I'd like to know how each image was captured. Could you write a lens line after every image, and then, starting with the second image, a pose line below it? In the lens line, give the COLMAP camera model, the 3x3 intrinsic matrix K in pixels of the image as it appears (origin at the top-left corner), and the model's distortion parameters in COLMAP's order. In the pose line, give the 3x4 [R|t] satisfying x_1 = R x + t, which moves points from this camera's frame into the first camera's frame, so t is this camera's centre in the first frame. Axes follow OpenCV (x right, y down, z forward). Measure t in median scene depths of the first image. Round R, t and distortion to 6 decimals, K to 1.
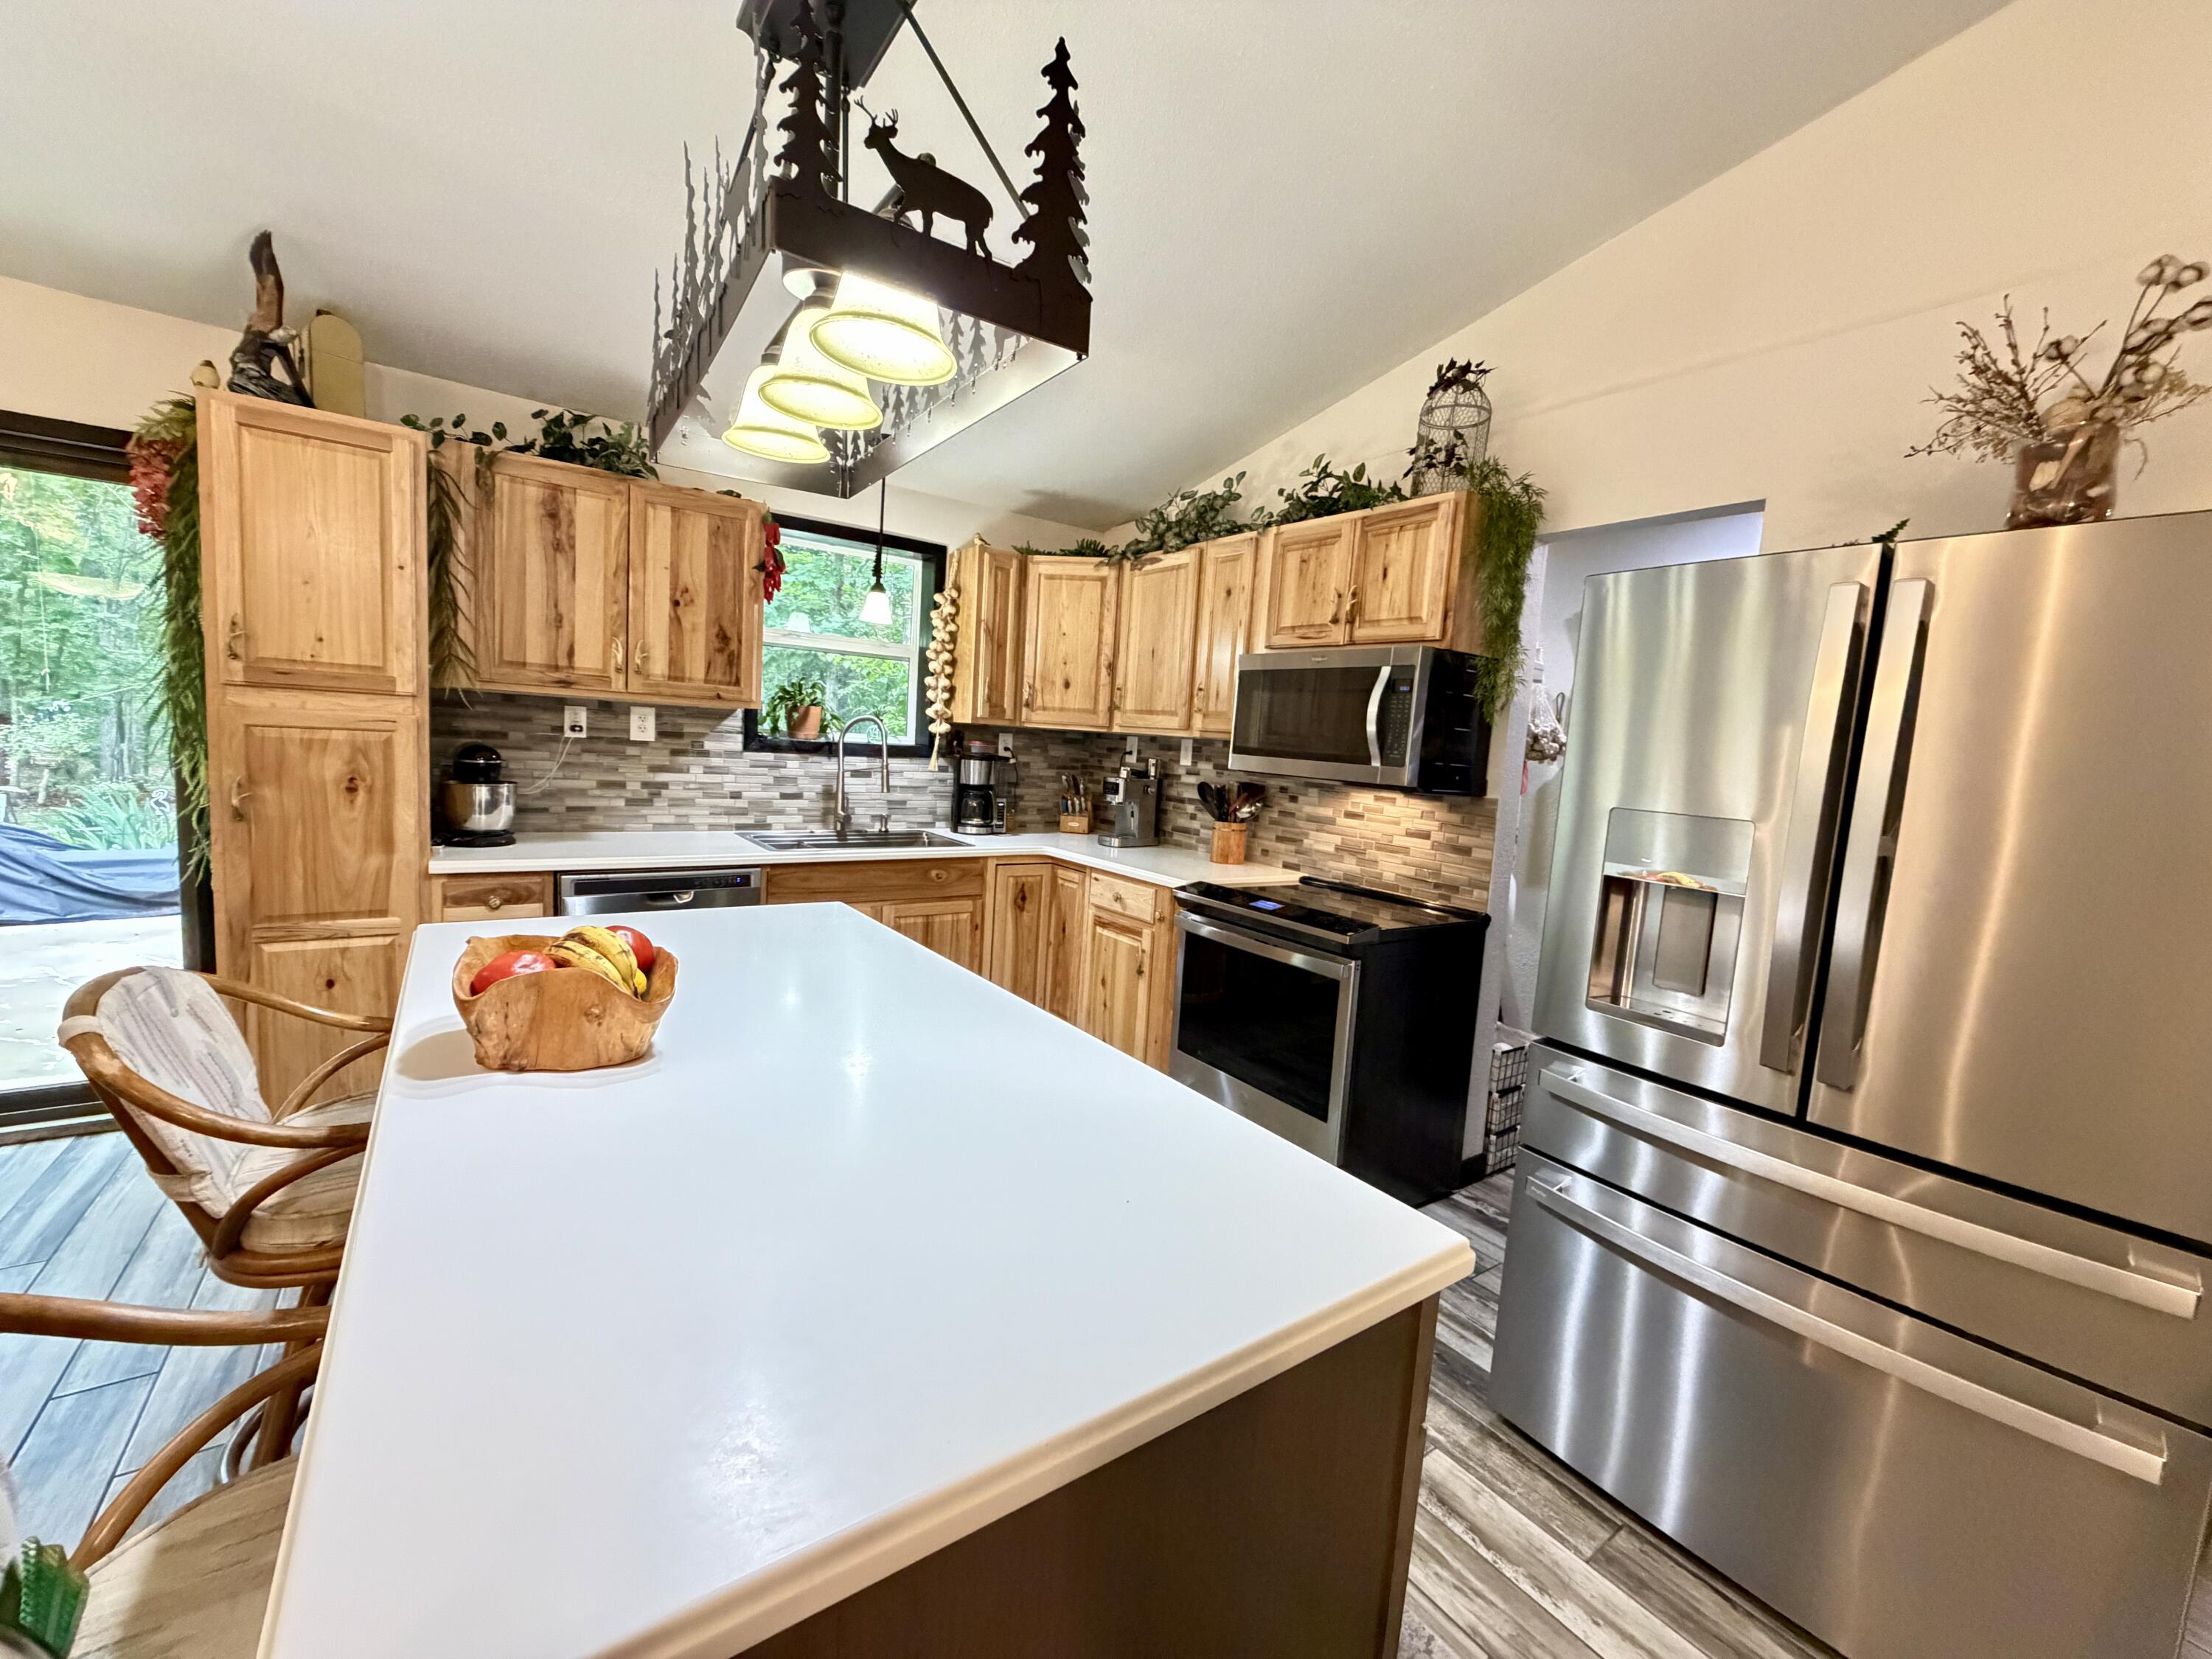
lens RADIAL K [[880.7, 0, 1099.4], [0, 880.7, 827.3], [0, 0, 1]] dist [0.000777, -0.000145]
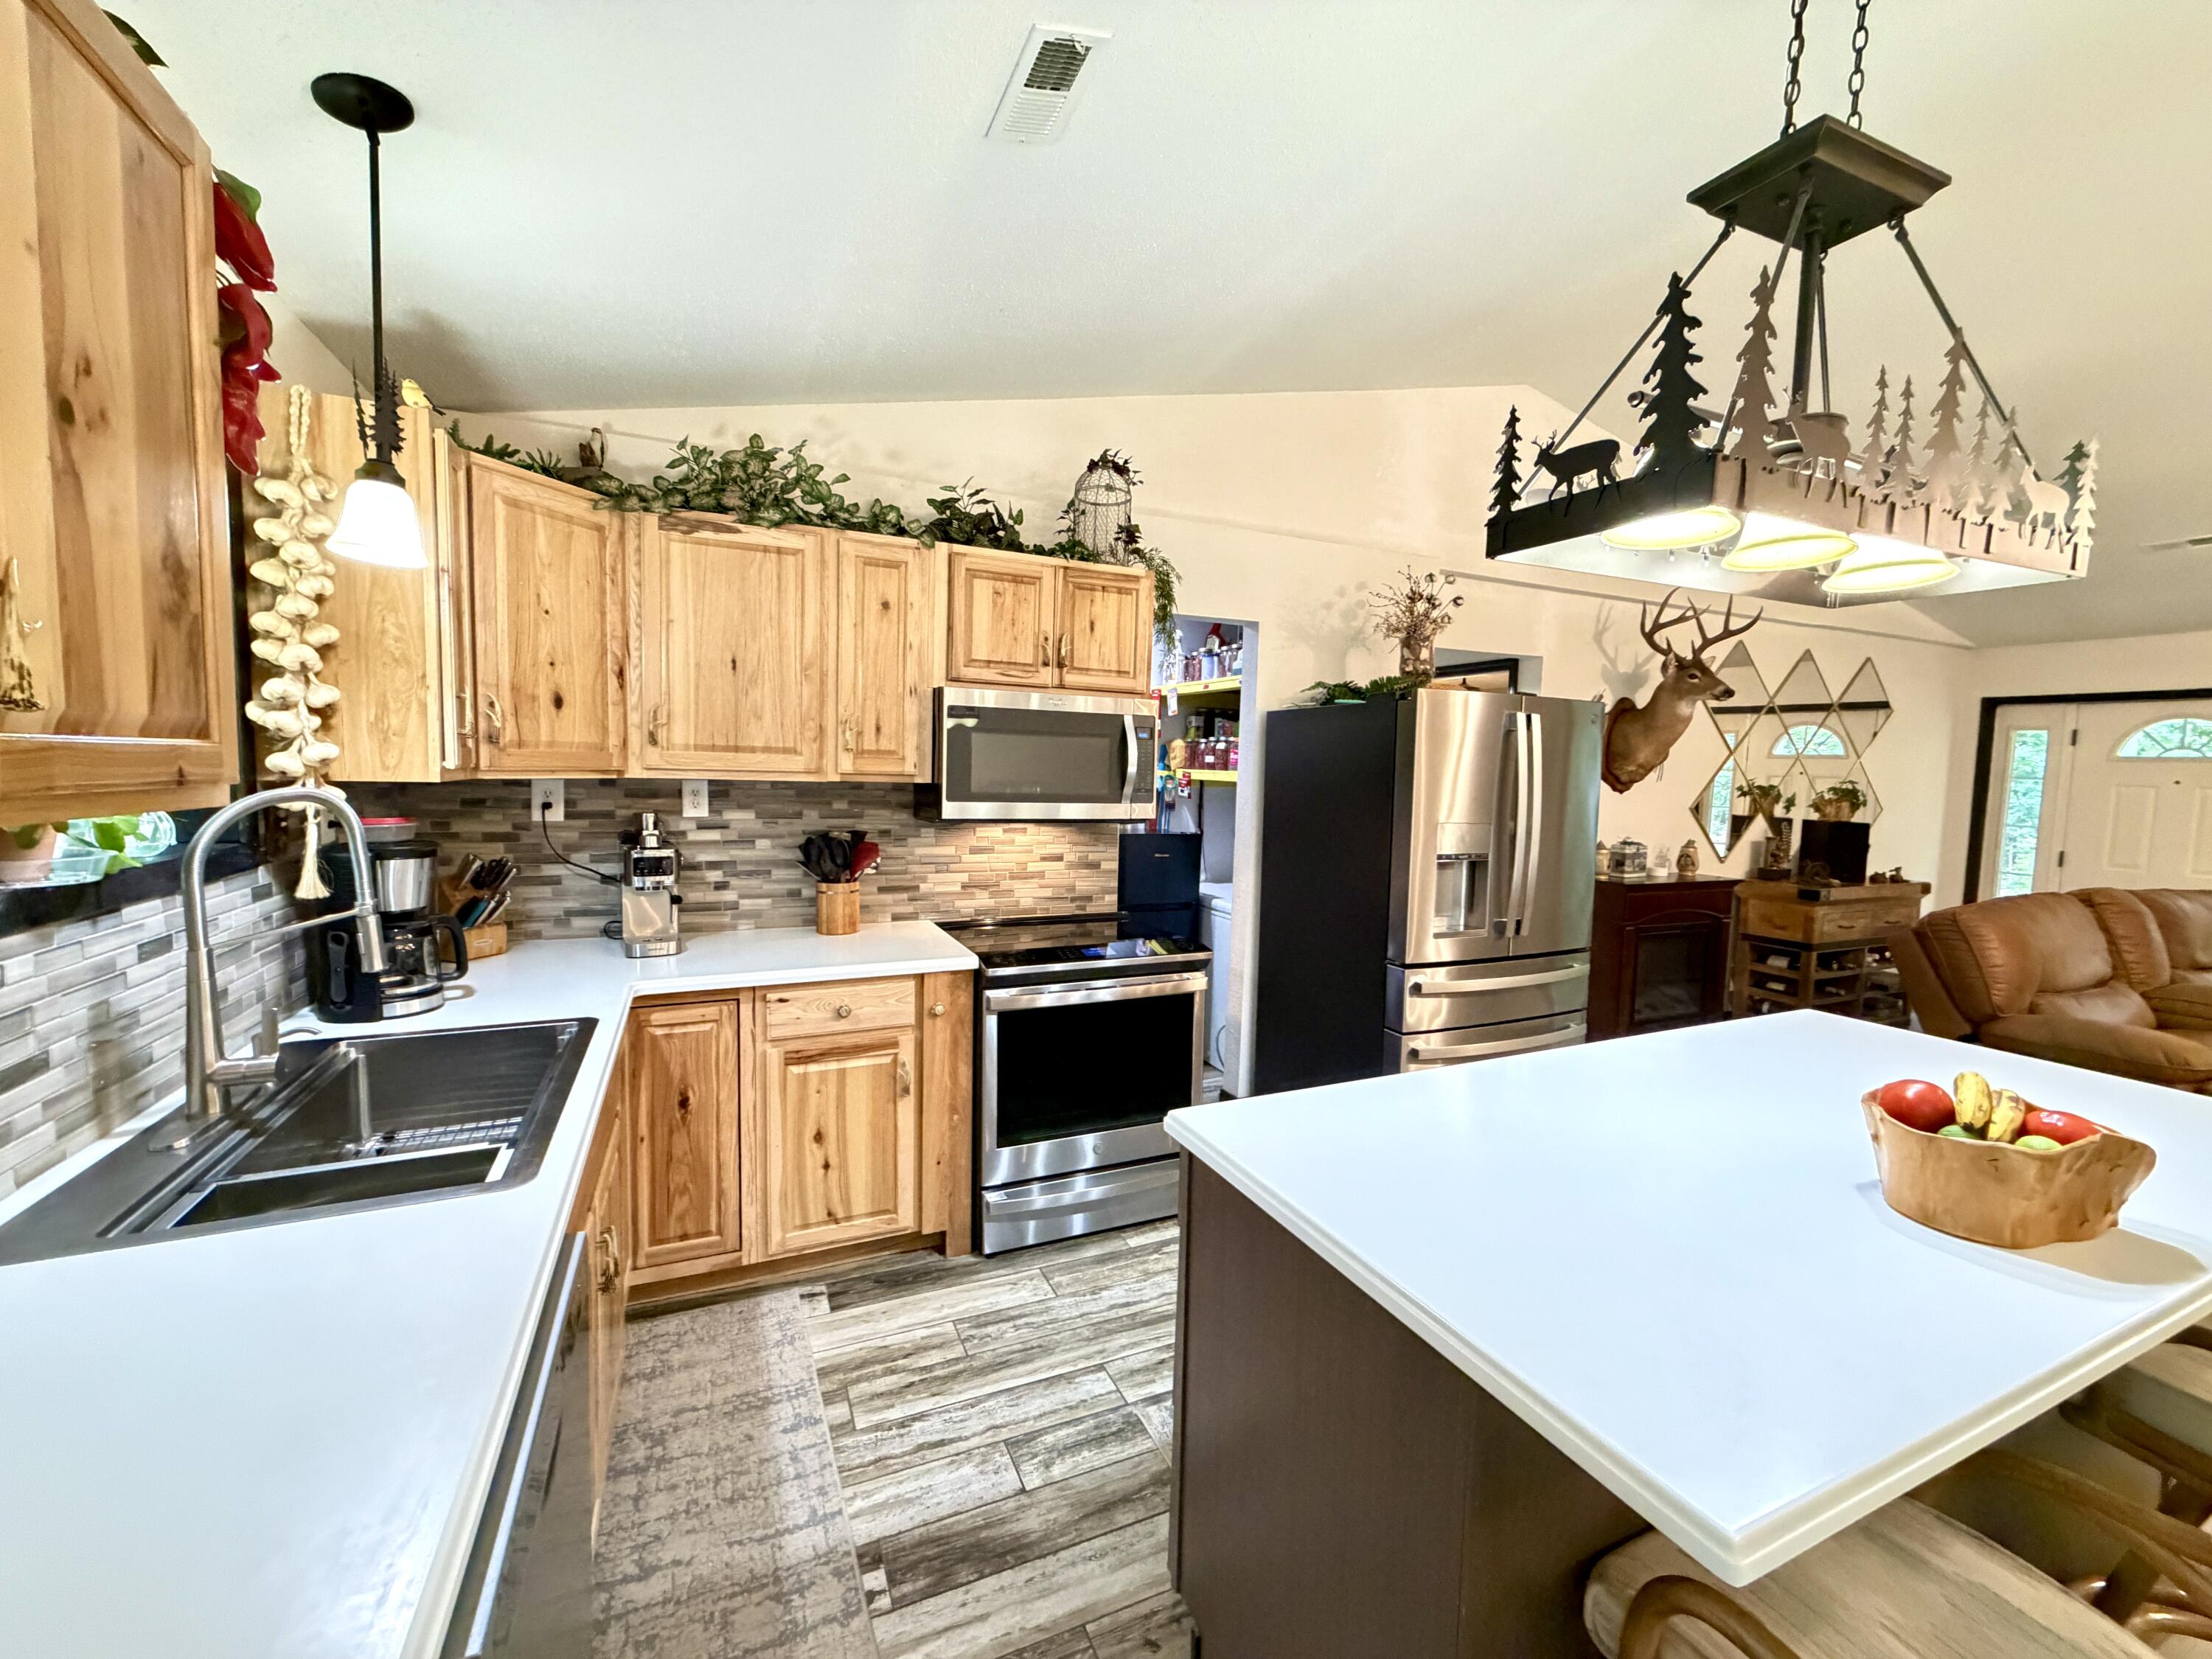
lens RADIAL K [[880.7, 0, 1099.4], [0, 880.7, 827.3], [0, 0, 1]] dist [0.000777, -0.000145]
pose [[0.202137, -0.127986, 0.970959, -0.603281], [0.088809, 0.989735, 0.111972, -0.129221], [-0.975322, 0.063596, 0.211428, 0.612646]]
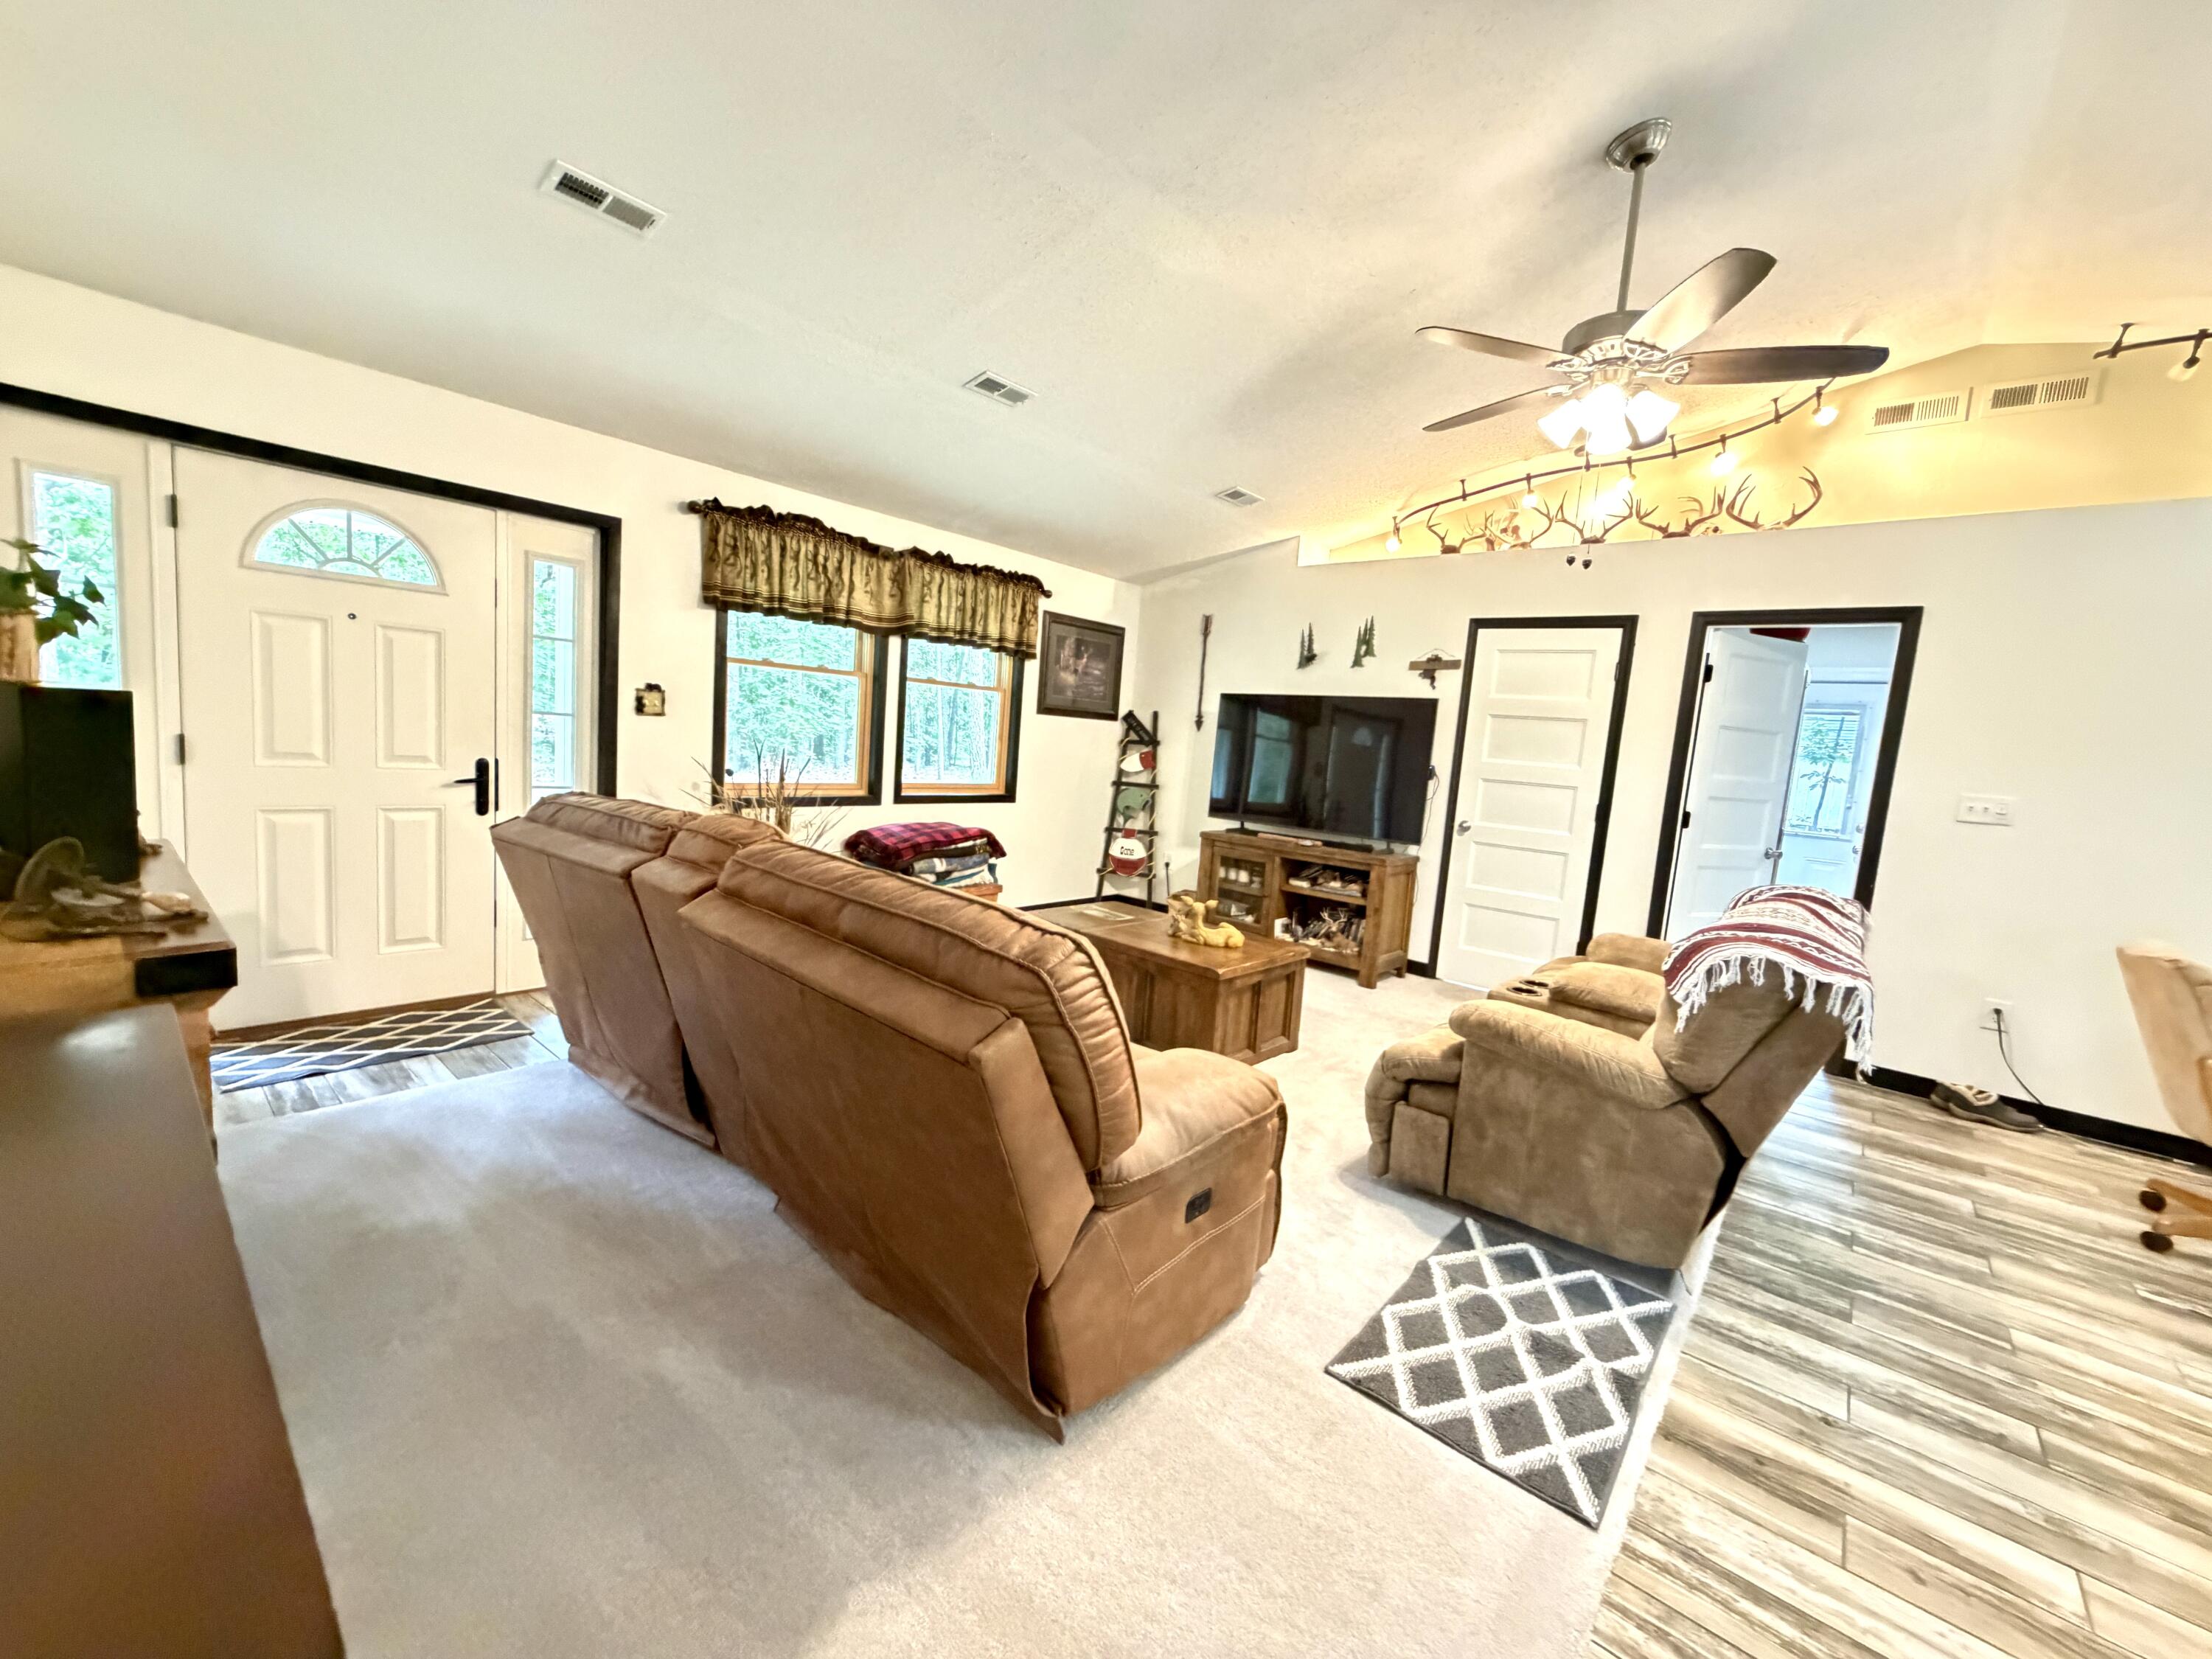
lens RADIAL K [[880.7, 0, 1099.4], [0, 880.7, 827.3], [0, 0, 1]] dist [0.000777, -0.000145]
pose [[-0.962326, -0.109929, -0.248685, 0.694756], [-0.159310, 0.969149, 0.188069, 0.042994], [0.220339, 0.220601, -0.950150, 0.238534]]
